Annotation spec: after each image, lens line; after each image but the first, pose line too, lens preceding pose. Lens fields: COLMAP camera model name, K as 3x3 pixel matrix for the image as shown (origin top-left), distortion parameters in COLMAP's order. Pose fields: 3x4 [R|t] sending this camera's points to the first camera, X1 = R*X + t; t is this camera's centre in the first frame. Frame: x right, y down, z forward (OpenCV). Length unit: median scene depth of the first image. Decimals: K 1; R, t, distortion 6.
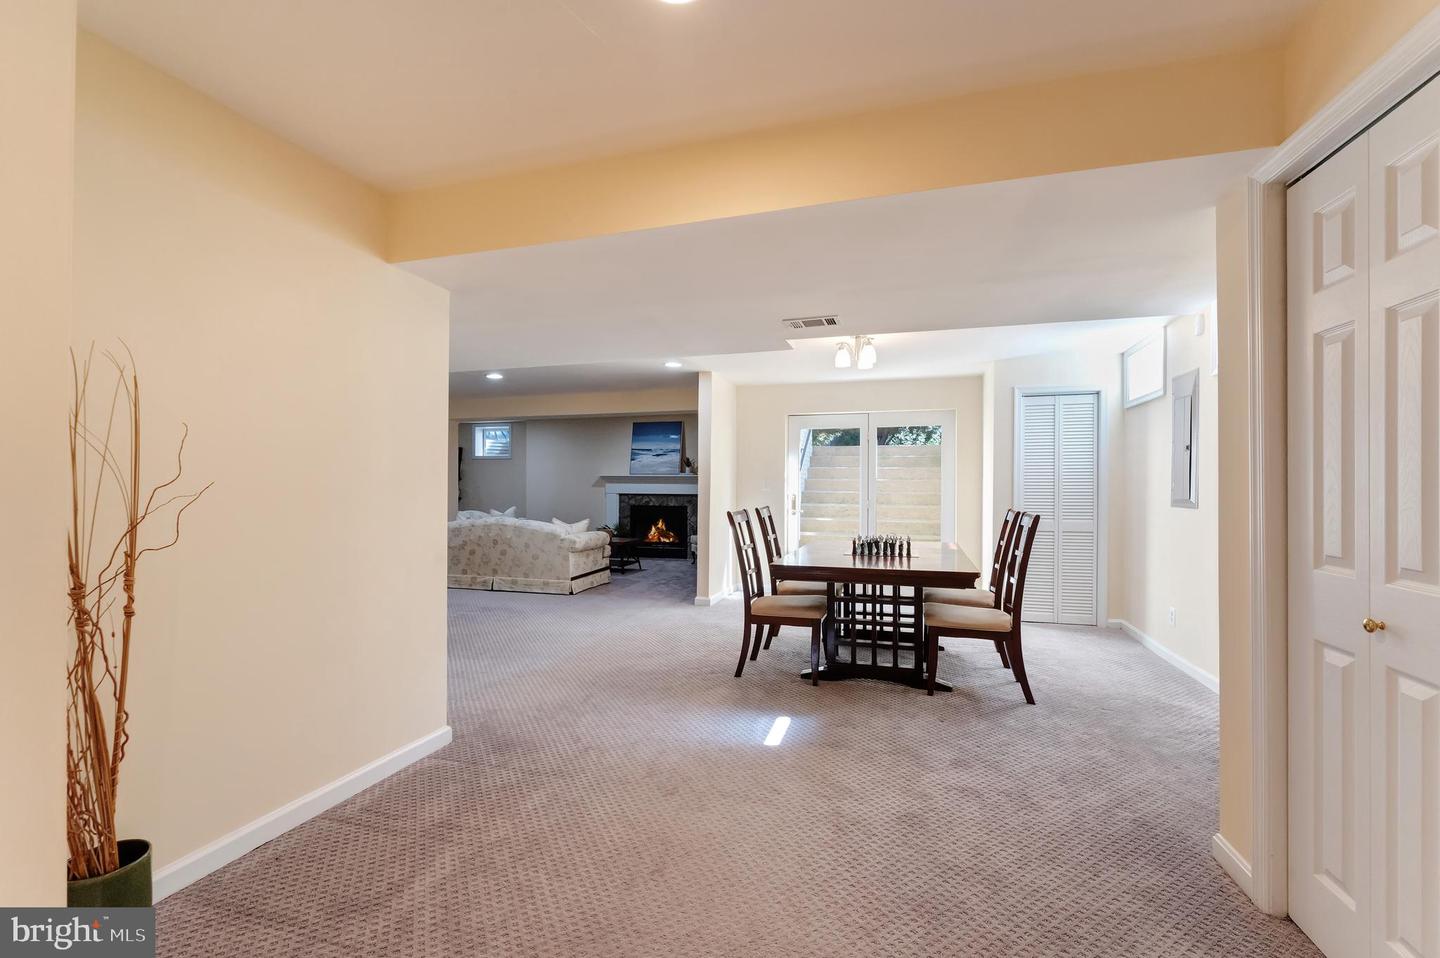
lens RADIAL K [[621.1, 0, 716.5], [0, 621.1, 486.1], [0, 0, 1]] dist [0.000477, -0.000079]
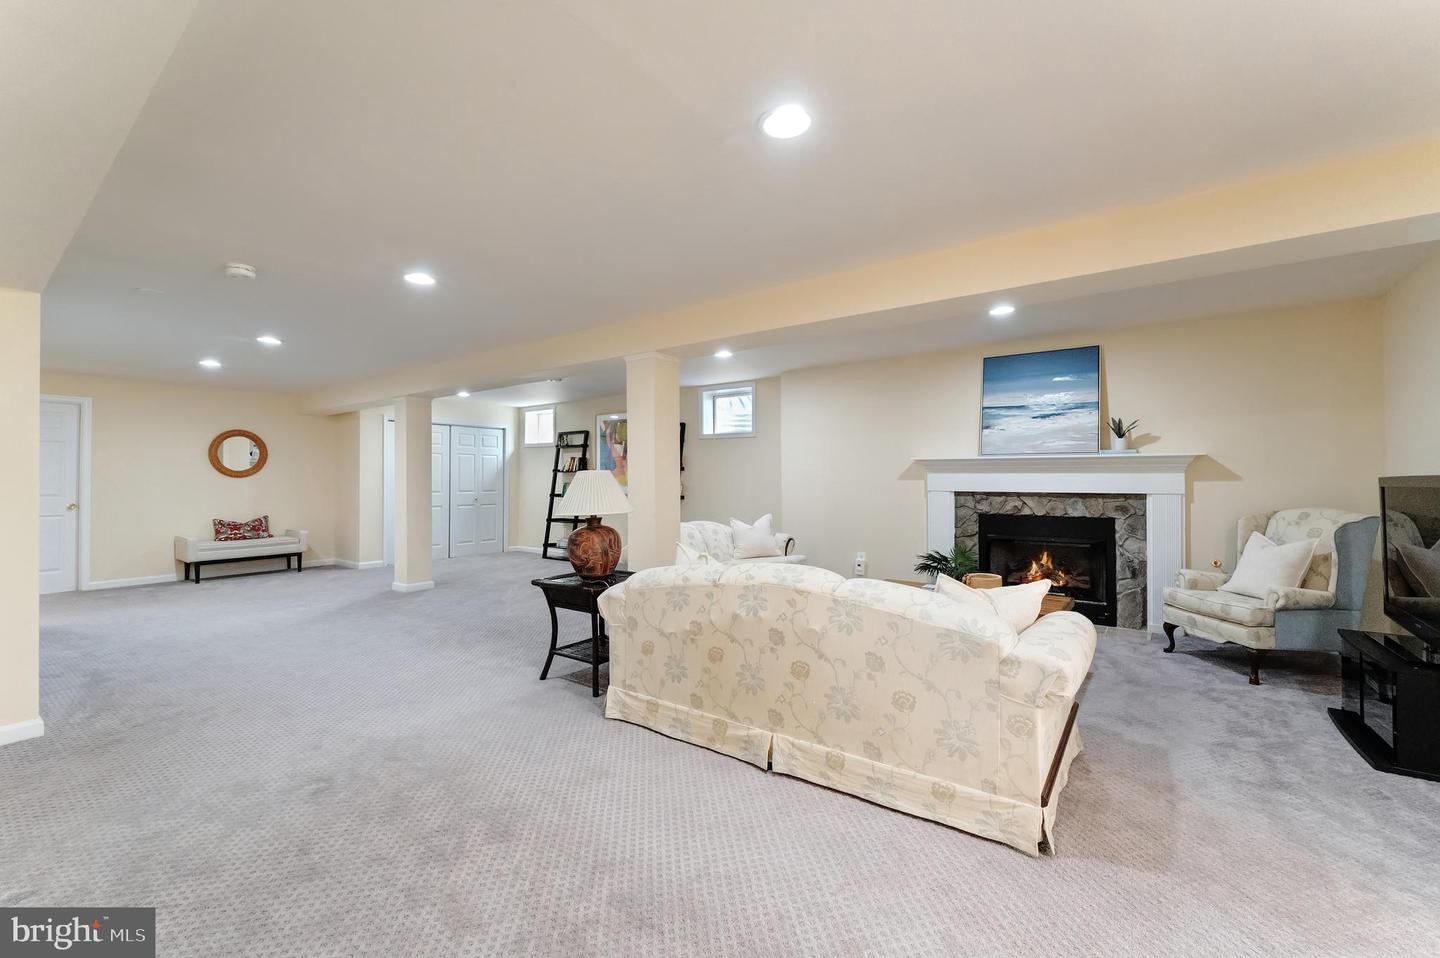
lens RADIAL K [[598.3, 0, 719.7], [0, 598.3, 476.2], [0, 0, 1]] dist [0.011483, 0.000126]
pose [[0.947063, -0.007371, -0.320963, -0.189520], [0.007050, 0.999973, -0.002163, -0.001645], [0.320970, -0.000215, 0.947089, 0.454549]]
